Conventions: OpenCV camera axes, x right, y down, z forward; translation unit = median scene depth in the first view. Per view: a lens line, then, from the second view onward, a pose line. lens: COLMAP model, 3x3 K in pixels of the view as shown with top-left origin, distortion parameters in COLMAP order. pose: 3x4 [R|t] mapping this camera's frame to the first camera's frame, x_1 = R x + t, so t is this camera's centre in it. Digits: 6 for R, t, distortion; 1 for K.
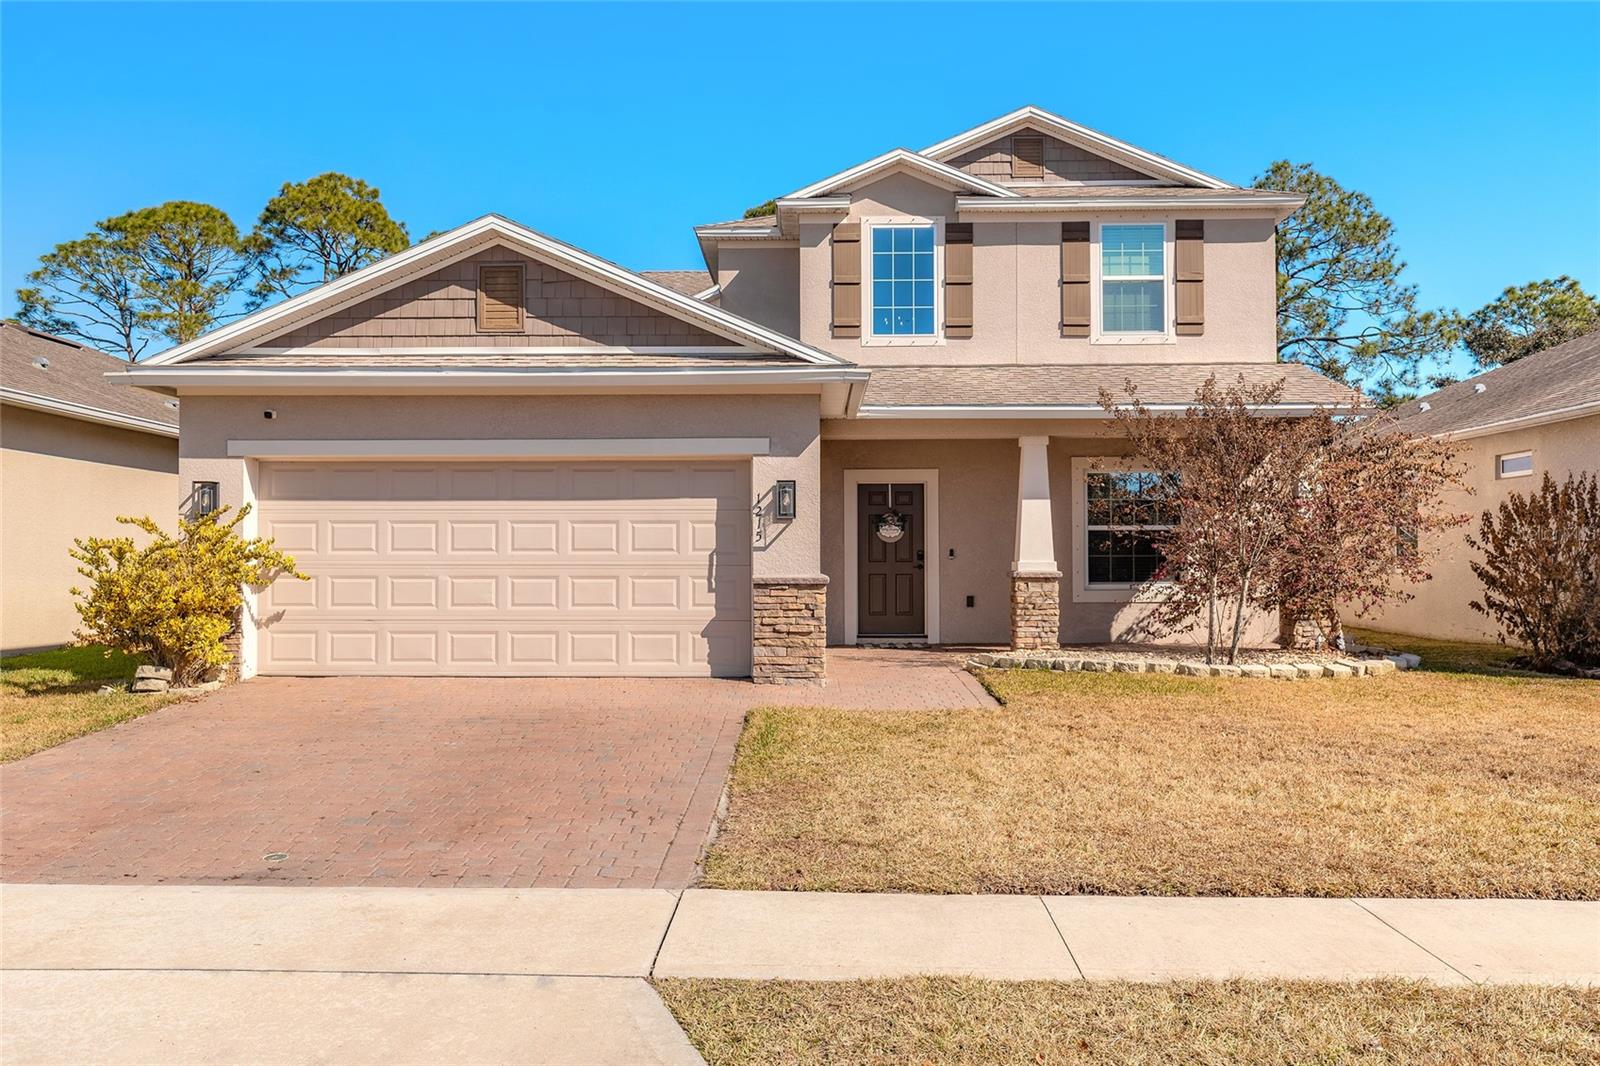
lens RADIAL K [[1313.8, 0, 800.1], [0, 1313.8, 530.9], [0, 0, 1]] dist [-0.003416, -0.005780]
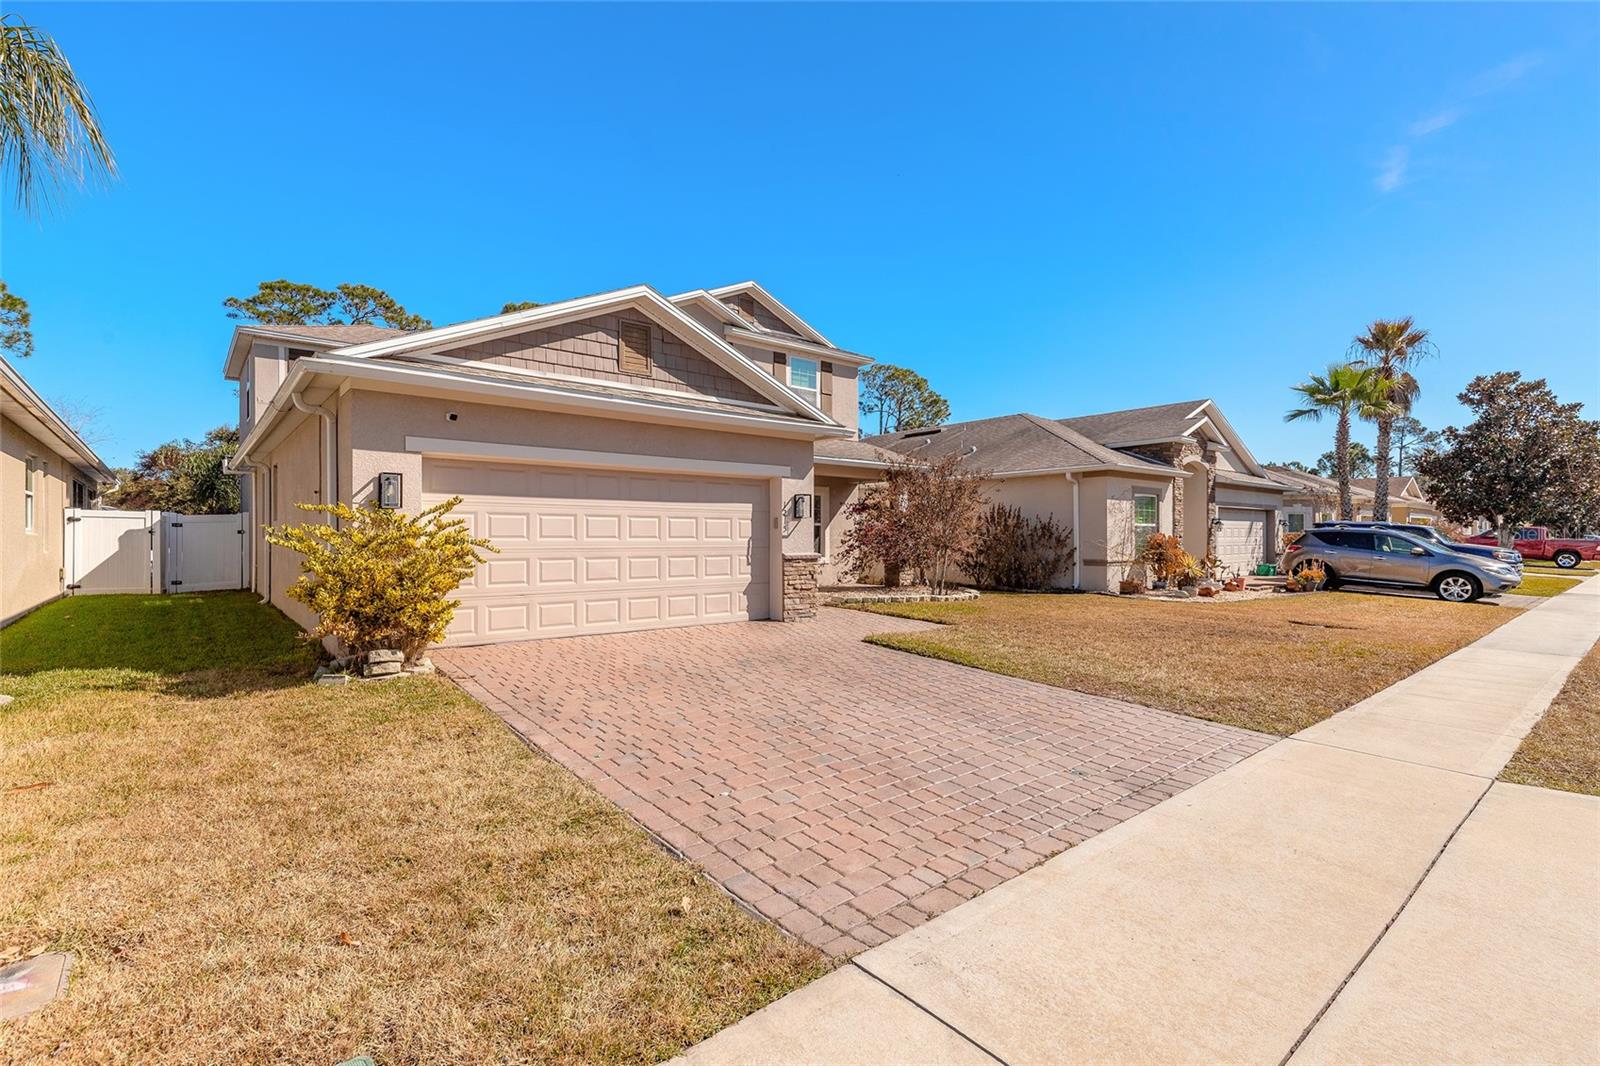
lens RADIAL K [[725.0, 0, 801.1], [0, 725.0, 536.0], [0, 0, 1]] dist [0.004329, 0.000211]
pose [[0.753081, 0.001971, 0.657925, -0.485676], [-0.012211, 0.999865, 0.010982, 0.002417], [-0.657815, -0.016304, 0.753003, 0.276353]]
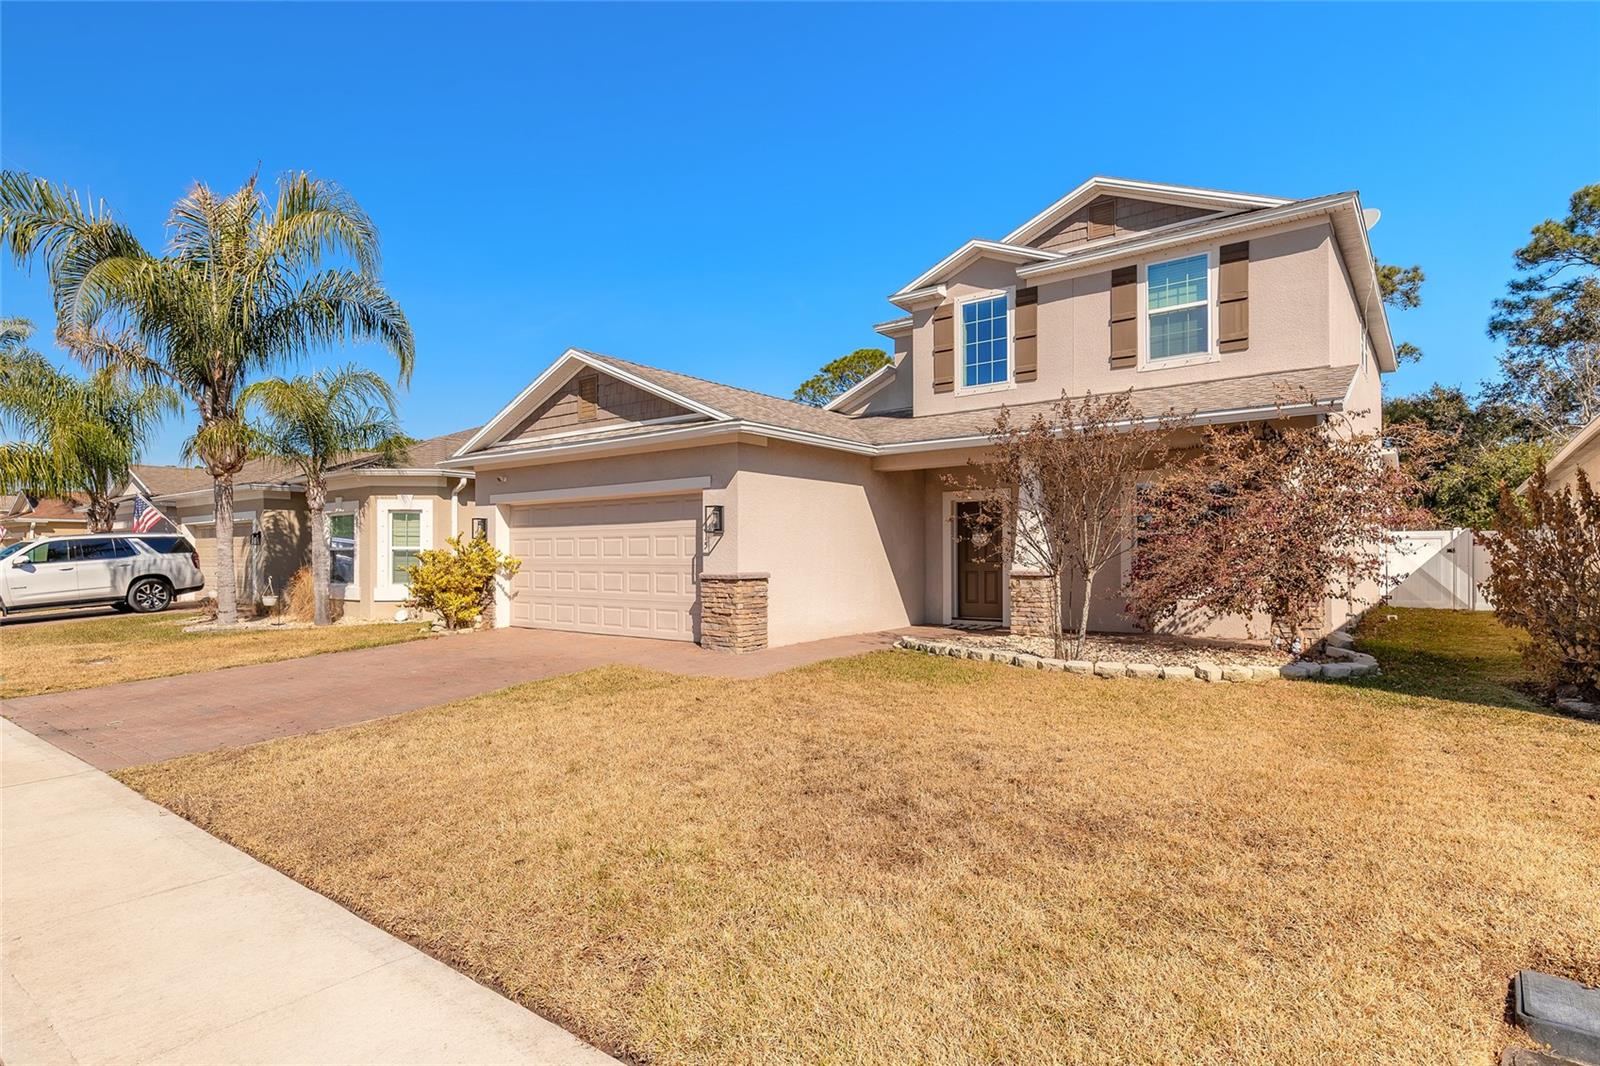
lens RADIAL K [[837.4, 0, 788.8], [0, 837.4, 547.3], [0, 0, 1]] dist [-0.000735, 0.000481]
pose [[0.798811, -0.008397, -0.601524, 0.485613], [0.015293, 0.999863, 0.006351, 0.001384], [0.601388, -0.014272, 0.798830, 0.271234]]
